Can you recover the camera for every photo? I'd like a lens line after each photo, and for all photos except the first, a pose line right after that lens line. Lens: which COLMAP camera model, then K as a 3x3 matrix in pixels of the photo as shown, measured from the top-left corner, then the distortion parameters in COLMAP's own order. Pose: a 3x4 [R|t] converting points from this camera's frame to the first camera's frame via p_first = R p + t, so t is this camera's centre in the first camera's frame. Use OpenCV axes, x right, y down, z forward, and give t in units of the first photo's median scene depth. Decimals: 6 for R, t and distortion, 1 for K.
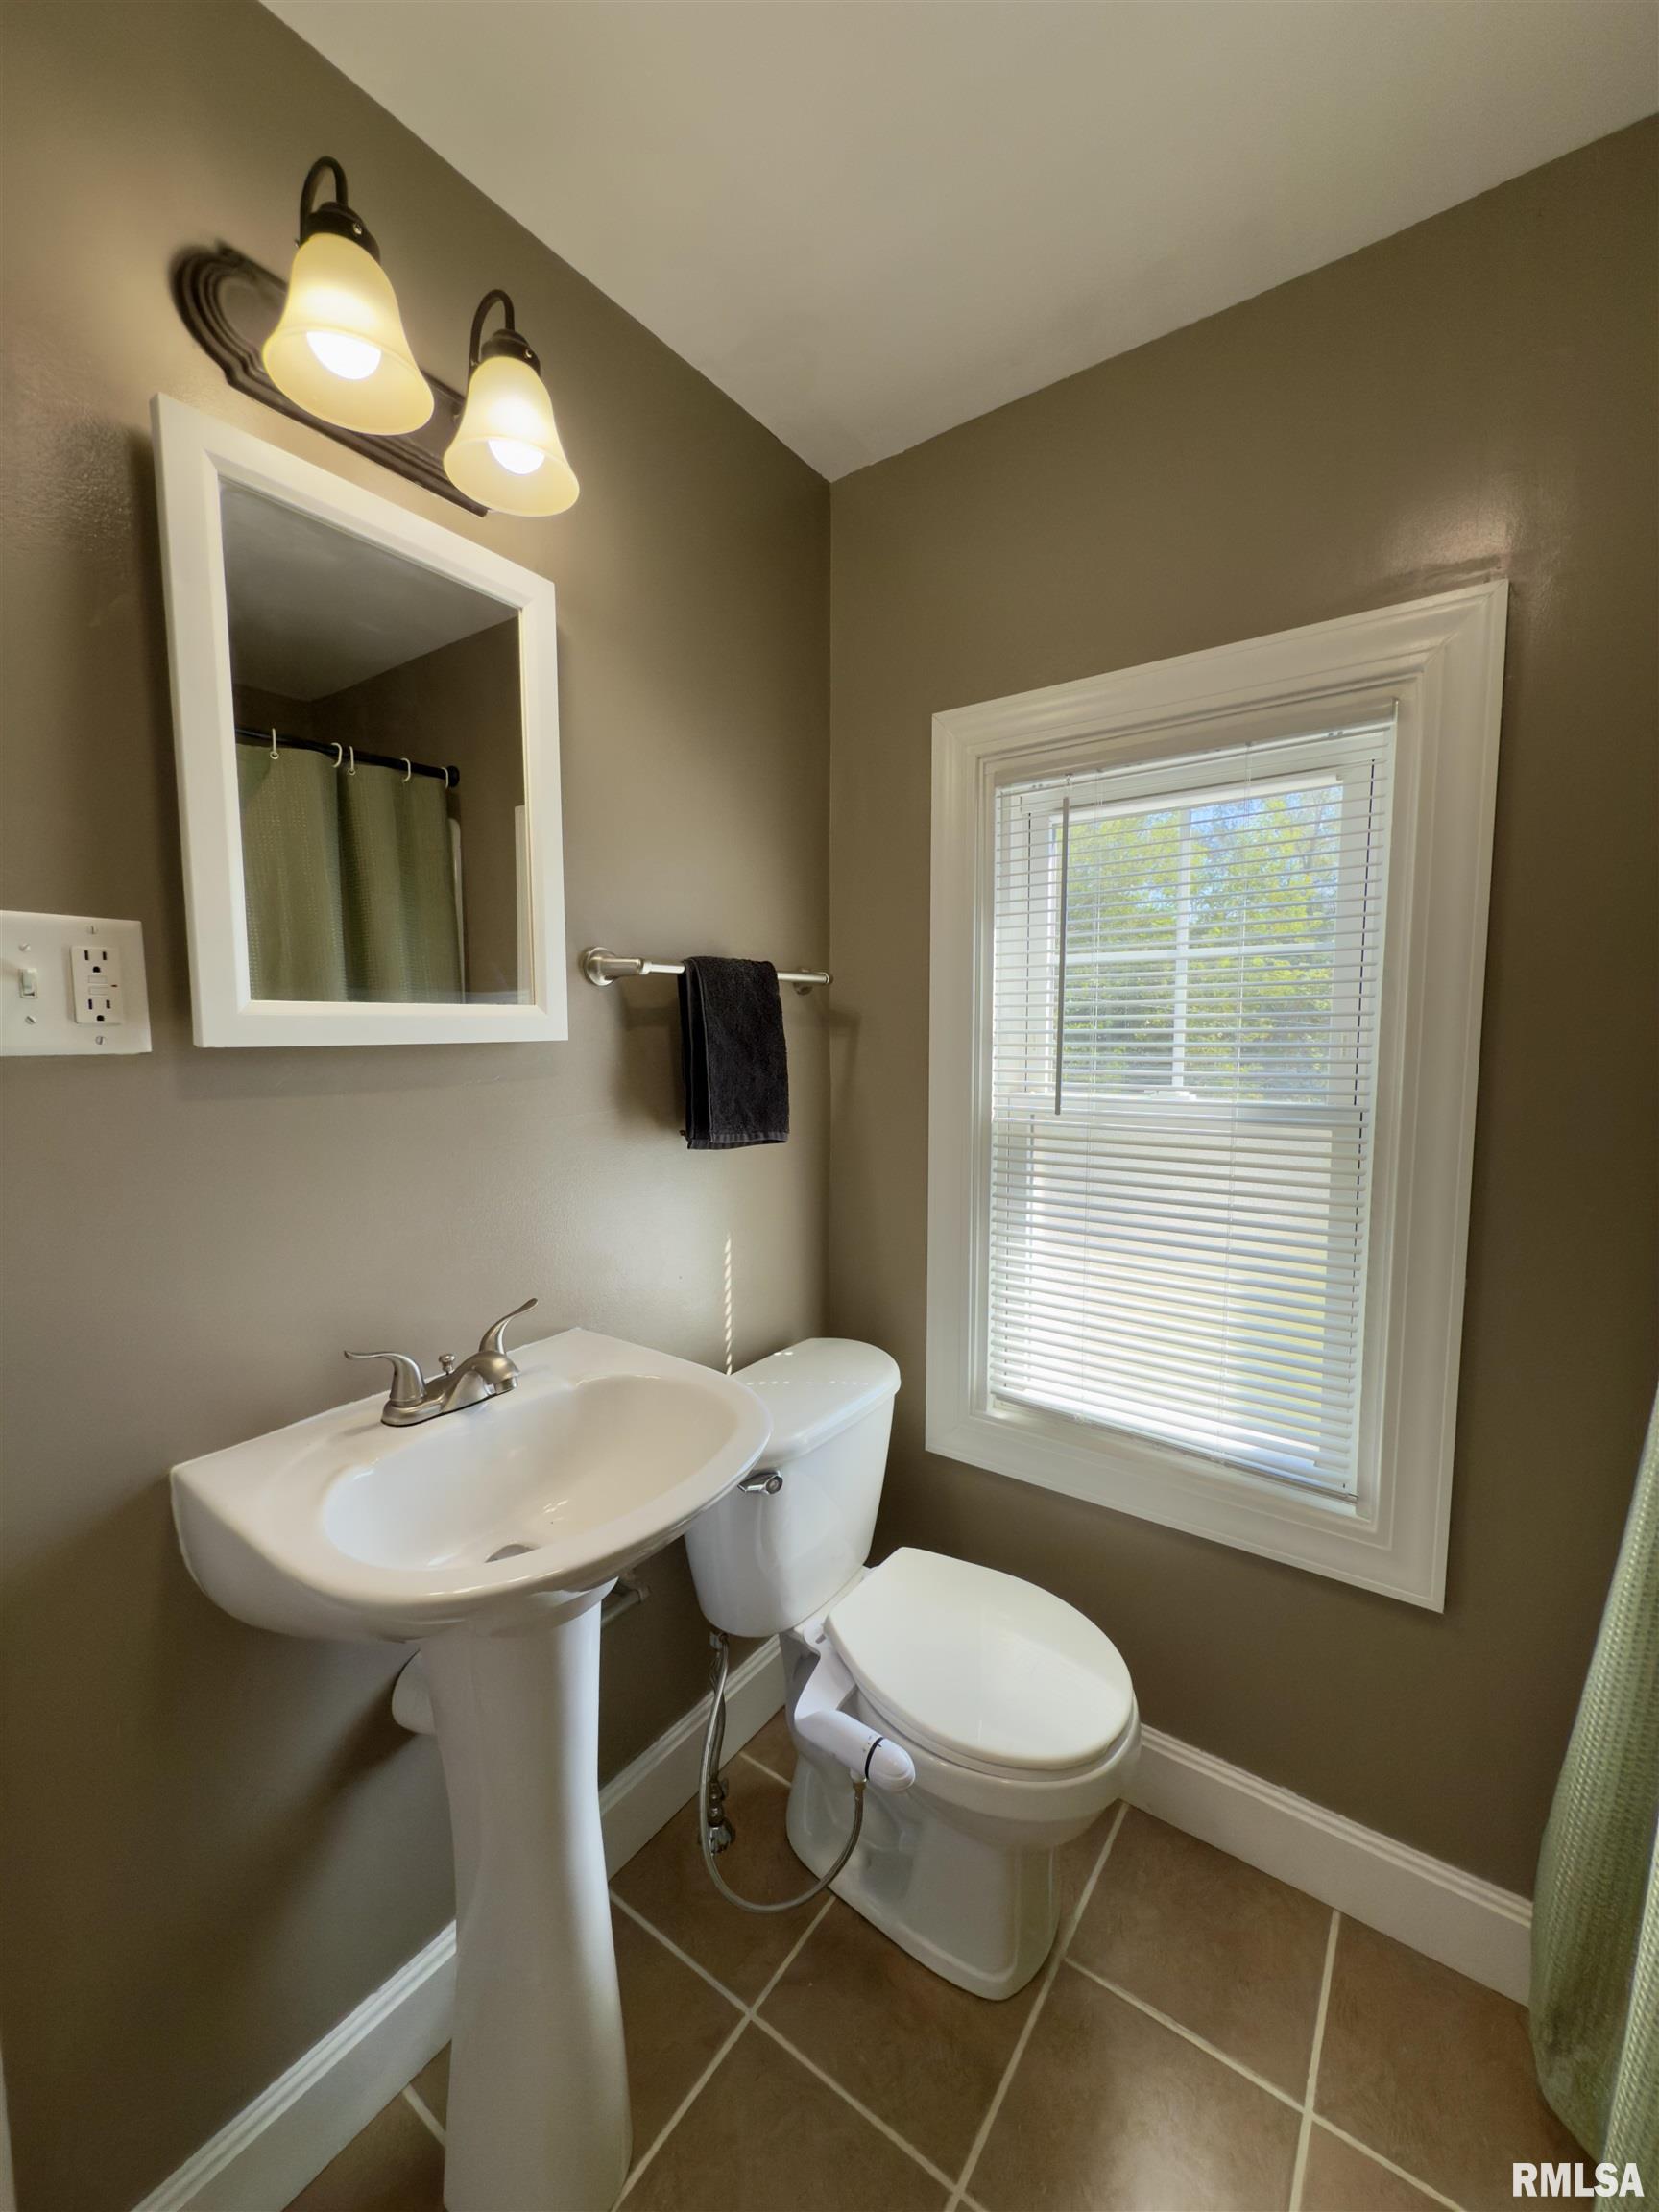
lens RADIAL K [[885.8, 0, 828.8], [0, 885.8, 1102.5], [0, 0, 1]] dist [0.001754, -0.000287]
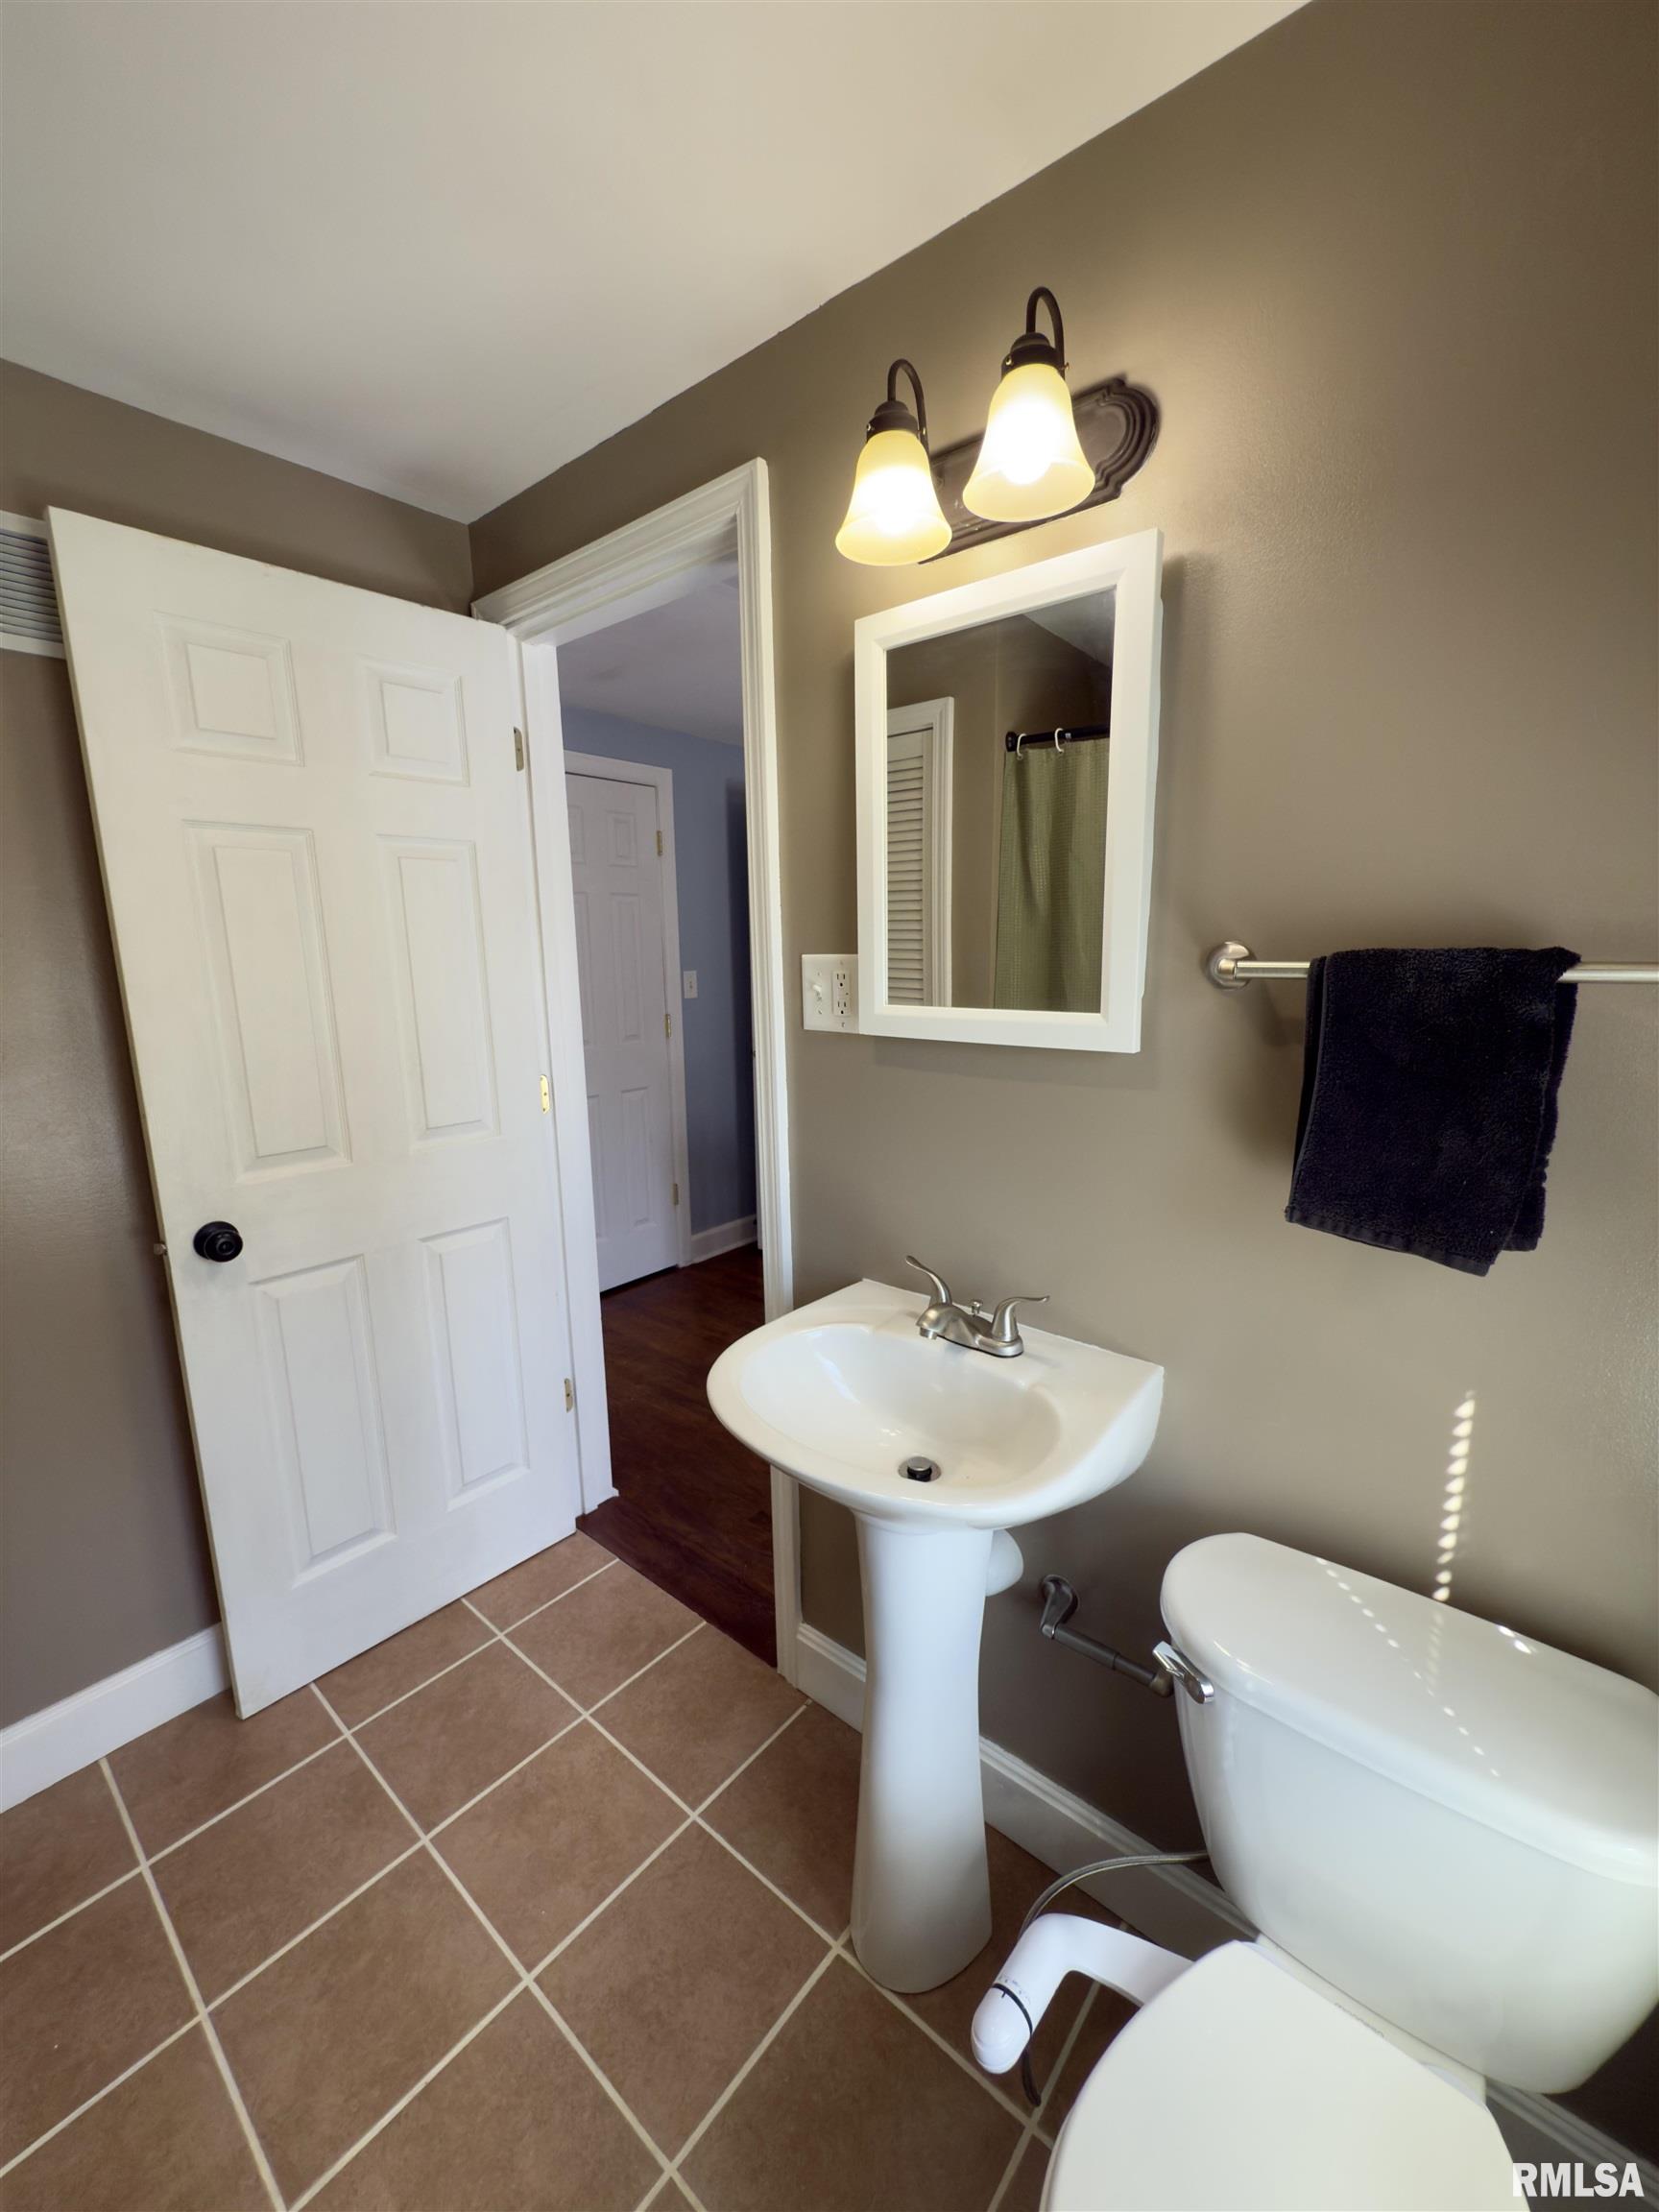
lens RADIAL K [[885.8, 0, 828.8], [0, 885.8, 1102.5], [0, 0, 1]] dist [0.001754, -0.000287]
pose [[-0.093368, 0.179847, -0.979254, 0.601719], [-0.075015, 0.979484, 0.187041, -0.157262], [0.992802, 0.090922, -0.077961, 0.716996]]
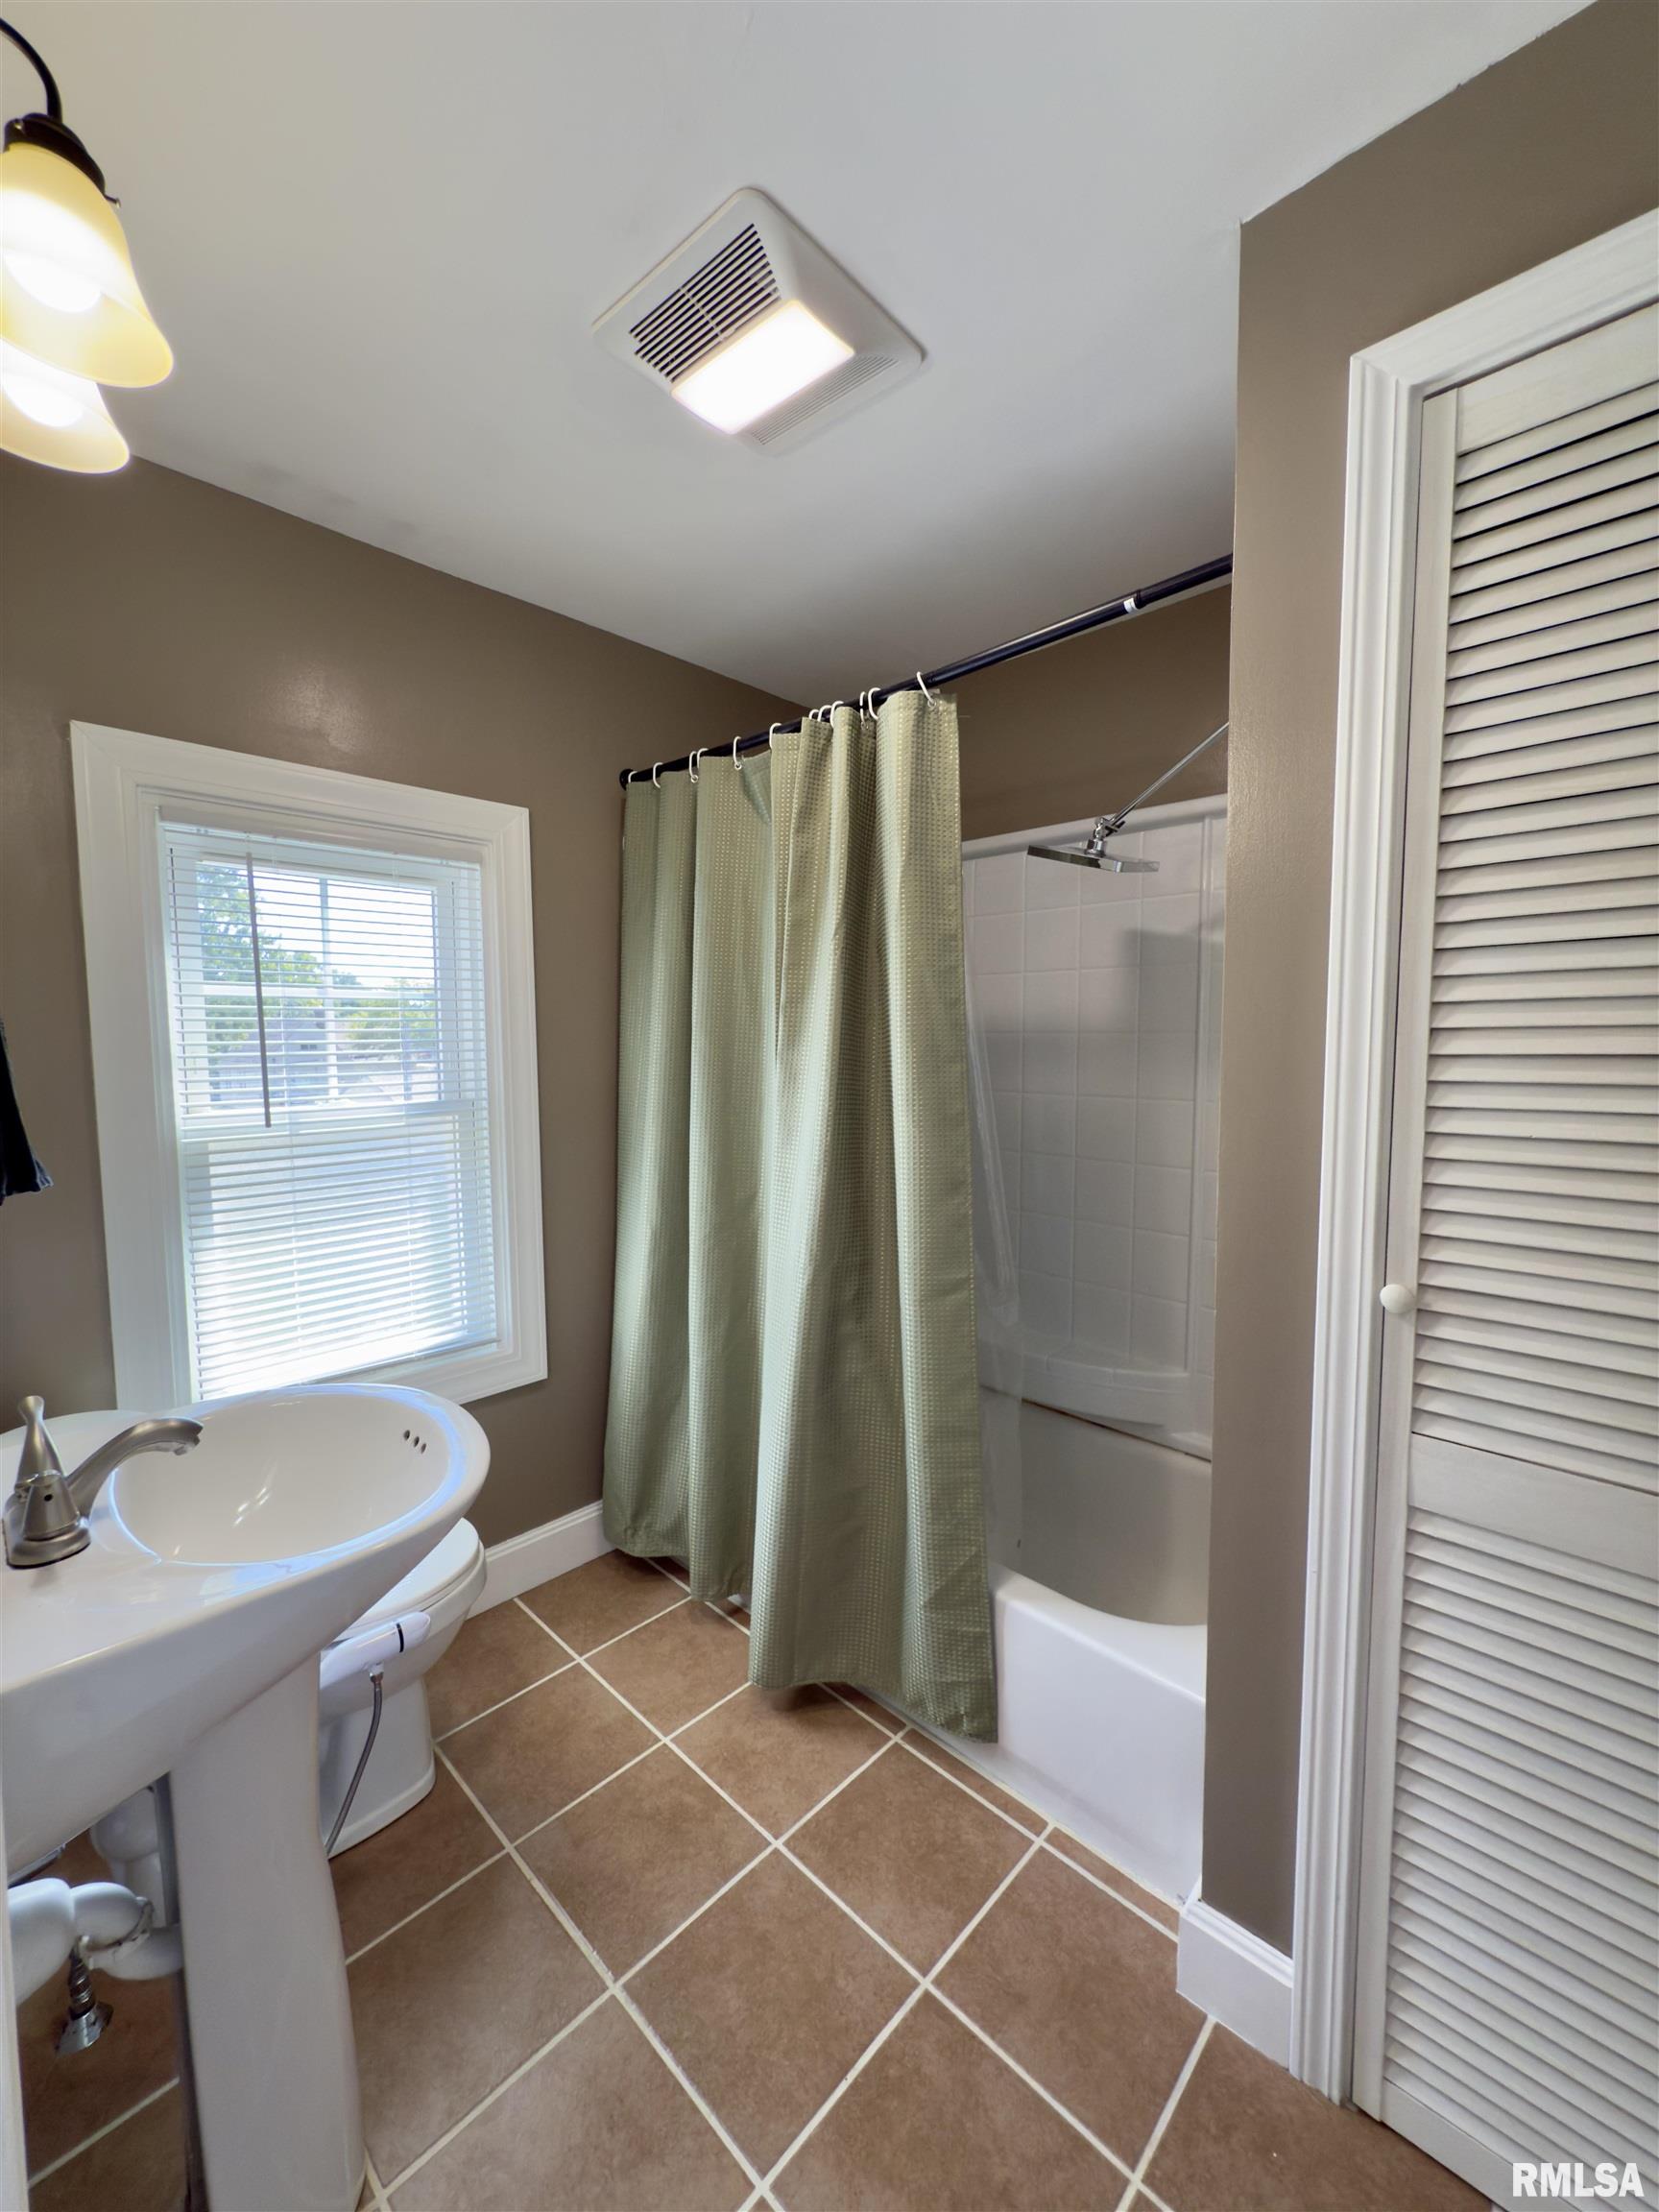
lens RADIAL K [[885.8, 0, 828.8], [0, 885.8, 1102.5], [0, 0, 1]] dist [0.001754, -0.000287]
pose [[0.147876, -0.072808, 0.986322, -0.888283], [0.094435, 0.993769, 0.059199, -0.021211], [-0.984487, 0.084389, 0.153830, 0.124233]]
